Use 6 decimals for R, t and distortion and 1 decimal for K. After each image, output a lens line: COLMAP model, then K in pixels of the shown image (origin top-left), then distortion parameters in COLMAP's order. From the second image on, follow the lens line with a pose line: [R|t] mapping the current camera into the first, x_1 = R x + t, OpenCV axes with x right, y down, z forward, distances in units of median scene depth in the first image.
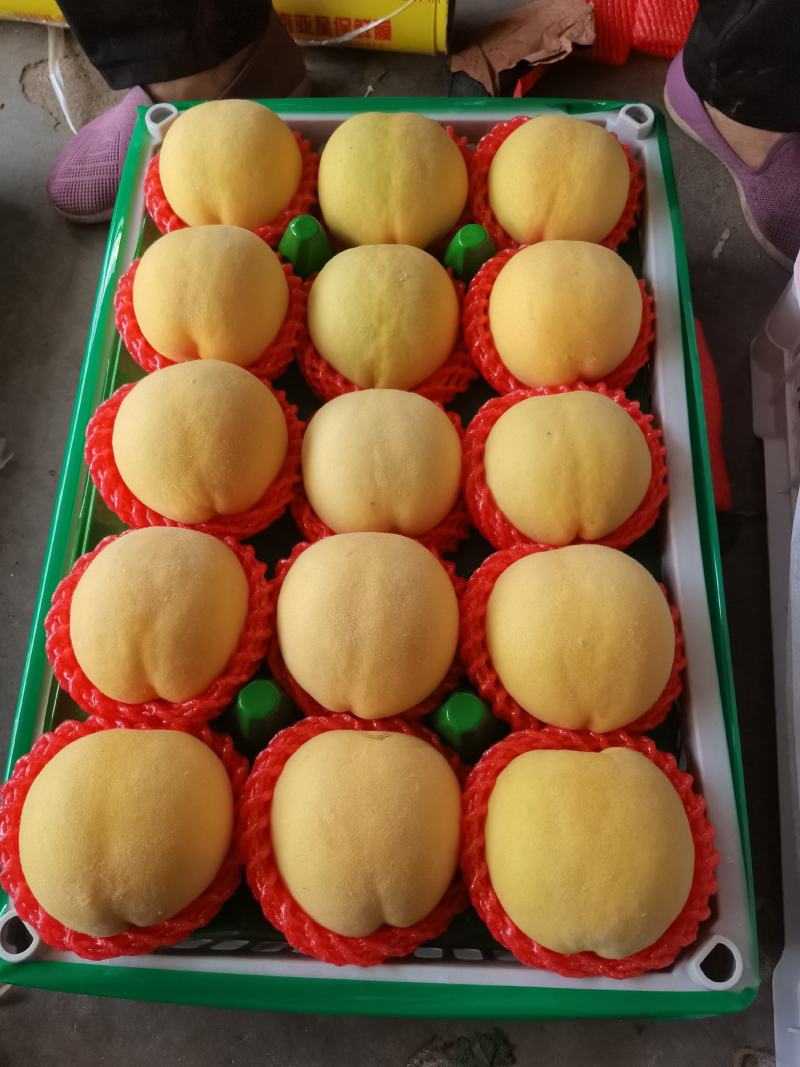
lens RADIAL K [[831.4, 0, 400.0], [0, 831.4, 533.5], [0, 0, 1]] dist [-0.035462, -0.009343]
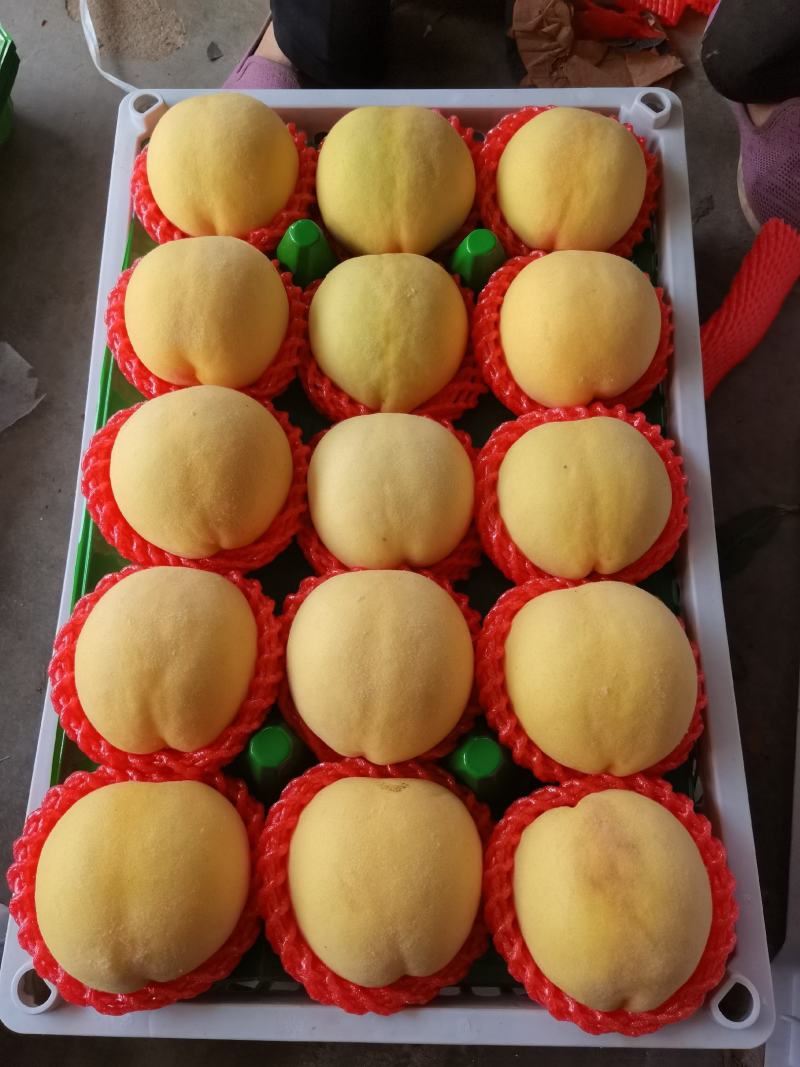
lens RADIAL K [[831.4, 0, 400.0], [0, 831.4, 533.5], [0, 0, 1]] dist [-0.035462, -0.009343]
pose [[0.999788, -0.012304, 0.016514, -0.028716], [0.010976, 0.996878, 0.078191, -0.114479], [-0.017425, -0.077993, 0.996802, 0.035171]]
